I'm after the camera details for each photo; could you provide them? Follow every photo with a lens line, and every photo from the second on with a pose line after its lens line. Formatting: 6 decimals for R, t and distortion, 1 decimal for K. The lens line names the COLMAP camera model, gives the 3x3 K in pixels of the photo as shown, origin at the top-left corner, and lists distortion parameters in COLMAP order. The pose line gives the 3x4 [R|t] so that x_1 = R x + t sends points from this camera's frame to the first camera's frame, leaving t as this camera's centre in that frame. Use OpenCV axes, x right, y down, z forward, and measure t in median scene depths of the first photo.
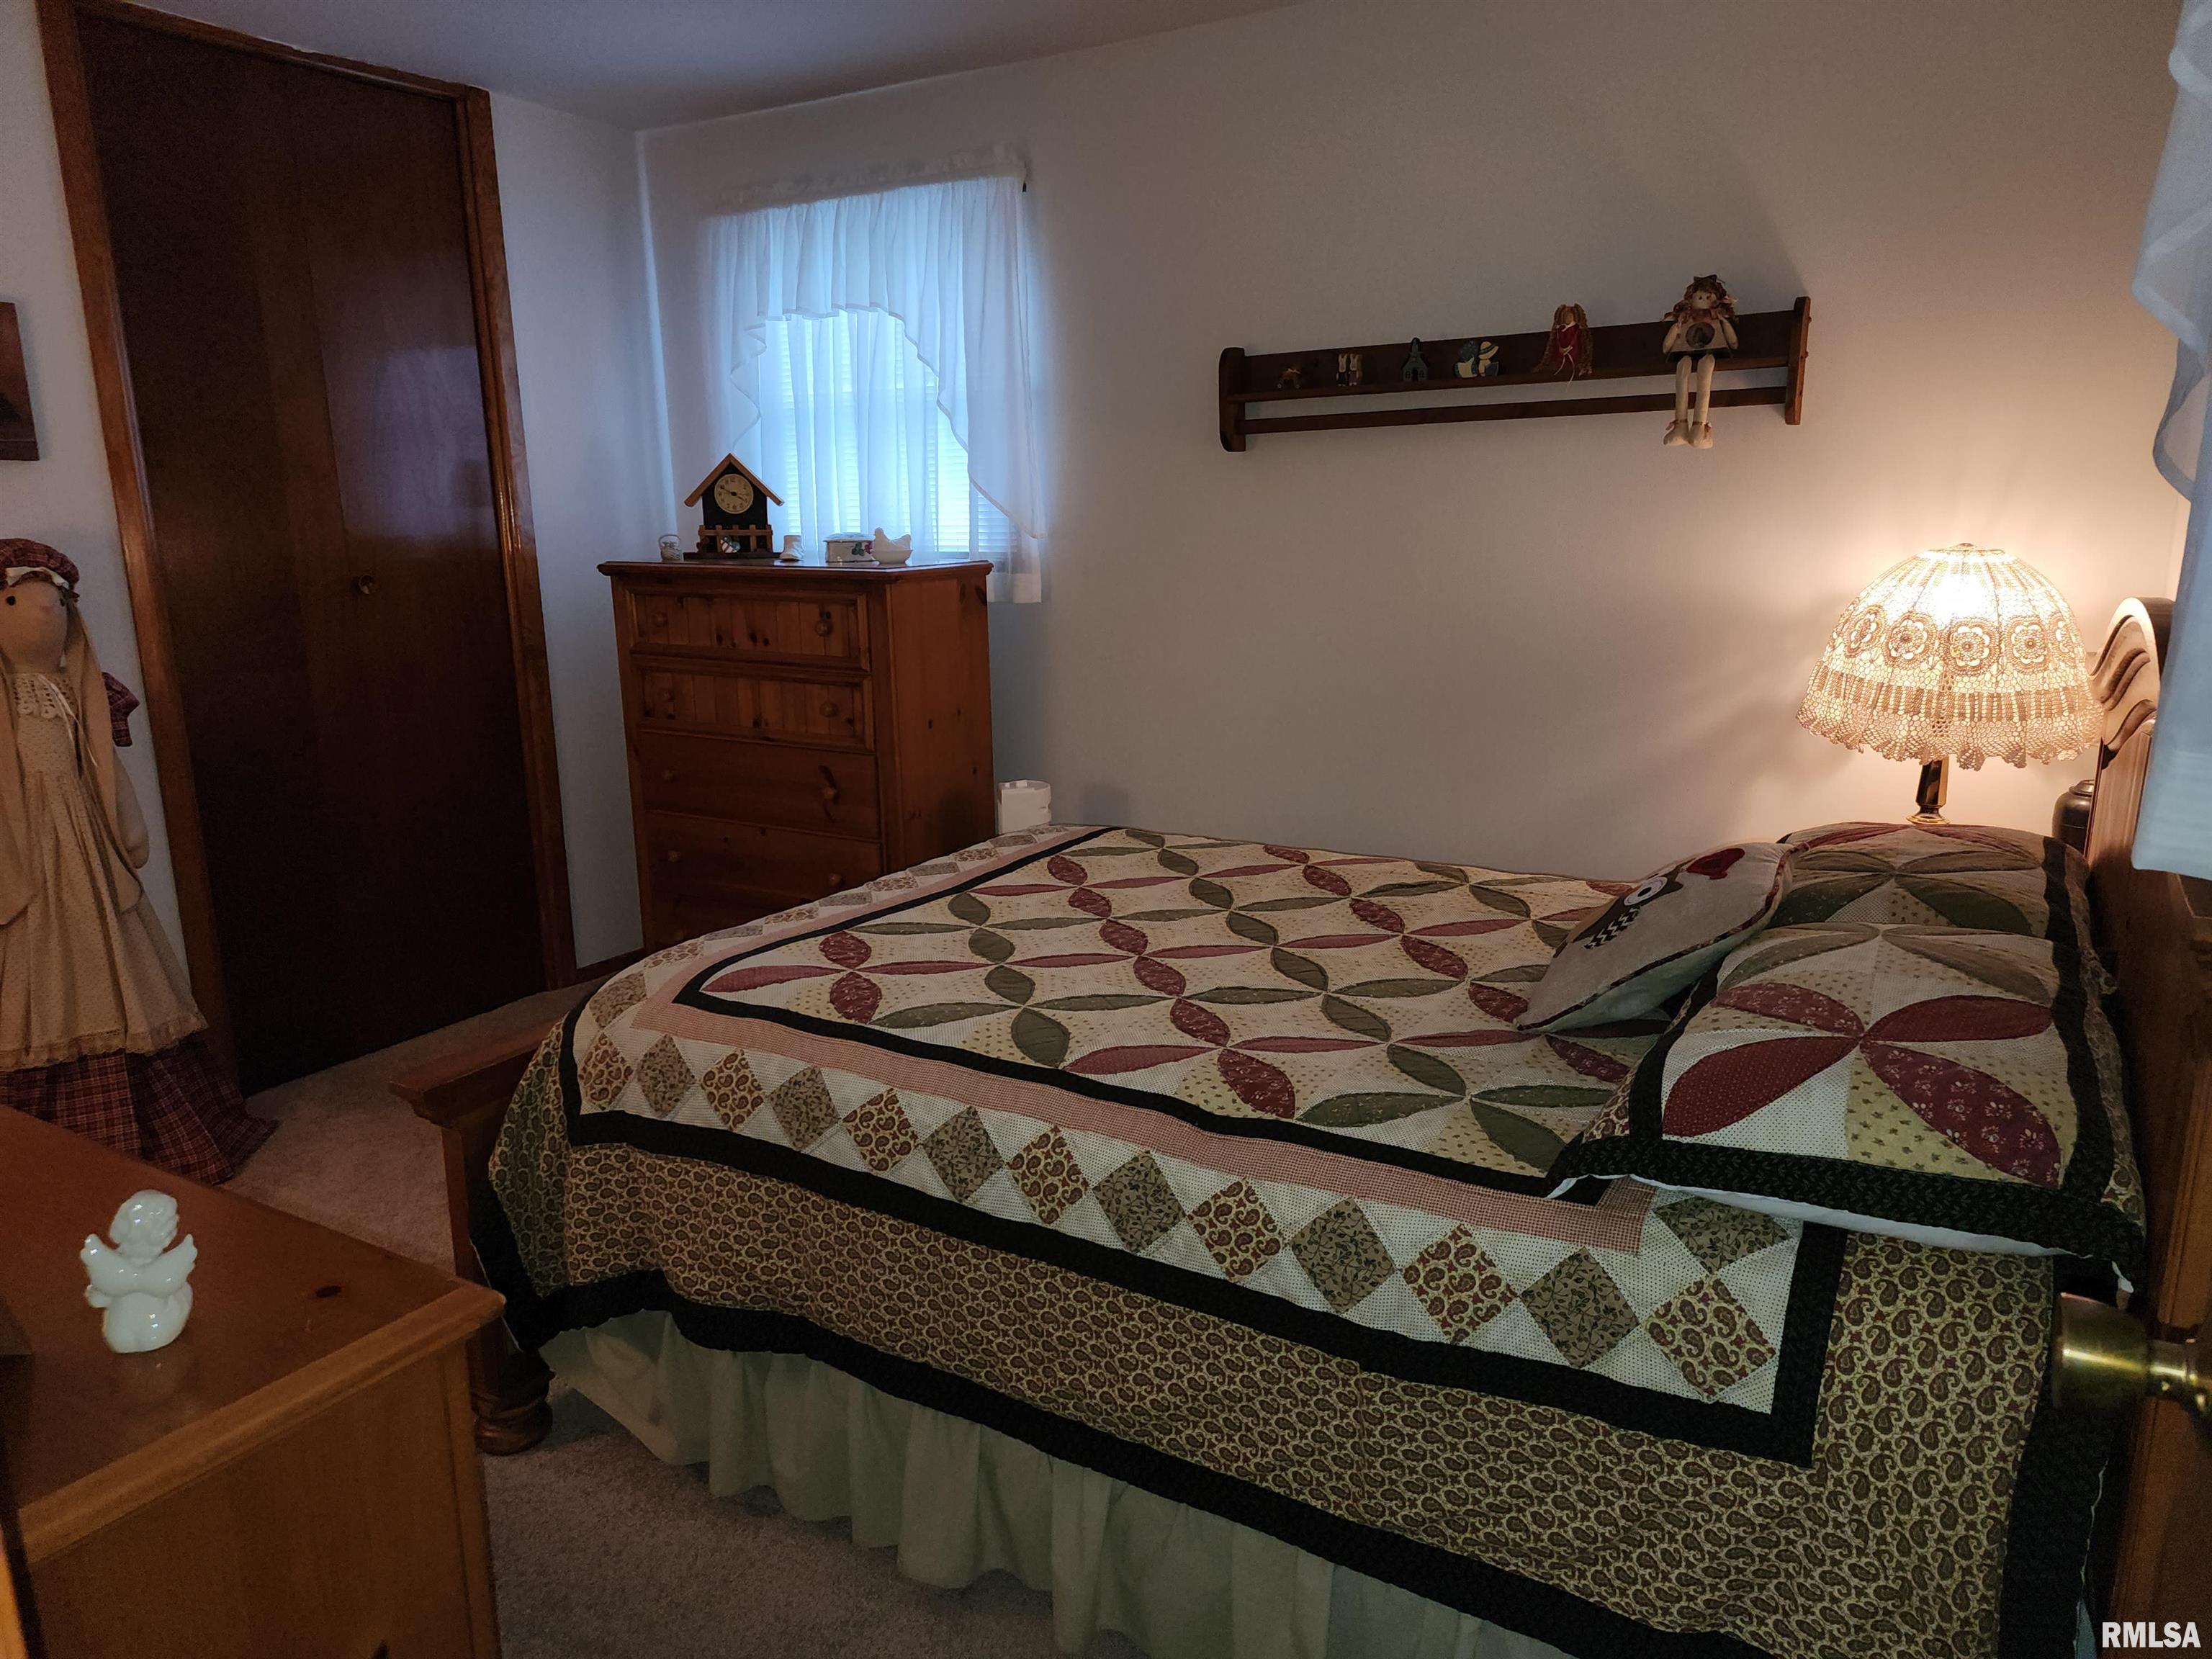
lens RADIAL K [[1469.1, 0, 1106.0], [0, 1469.1, 829.5], [0, 0, 1]] dist [0.075569, -0.062464]
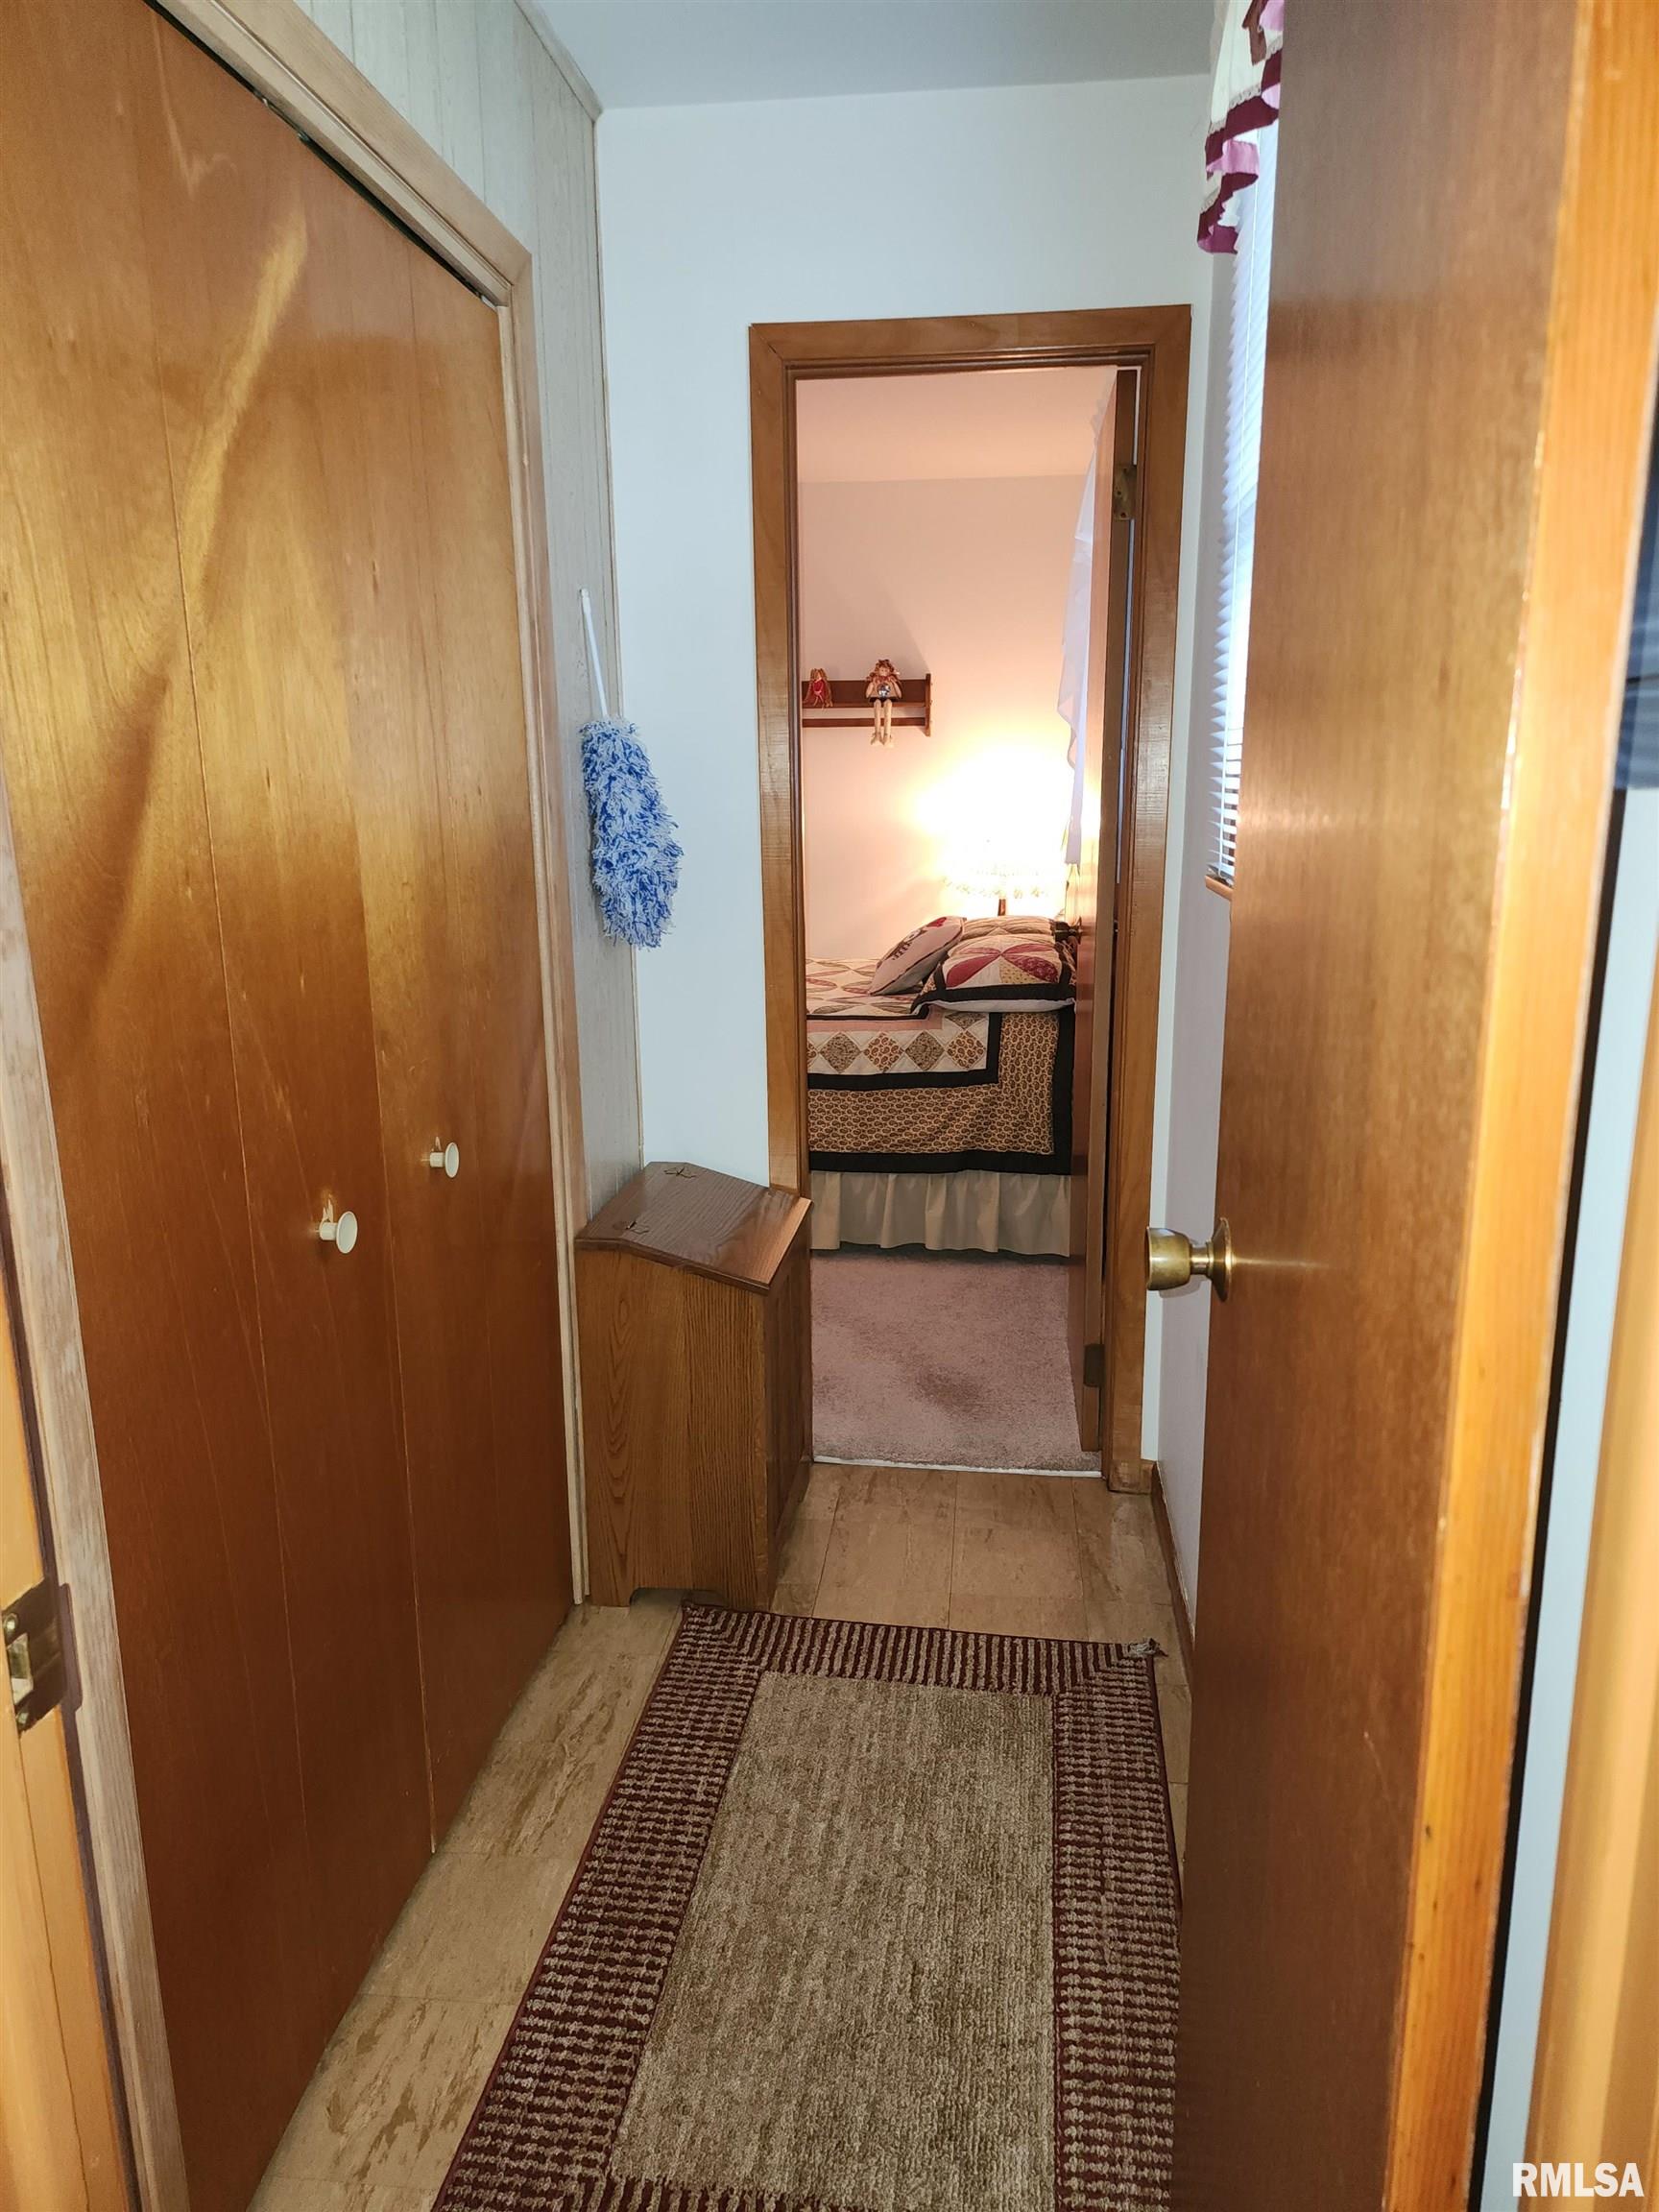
lens RADIAL K [[1469.1, 0, 829.5], [0, 1469.1, 1106.0], [0, 0, 1]] dist [0.075569, -0.062464]
pose [[0.914831, -0.078005, 0.396233, -0.953286], [0.075047, 0.996915, 0.022988, 0.330013], [-0.396803, 0.008706, 0.917862, -1.494648]]
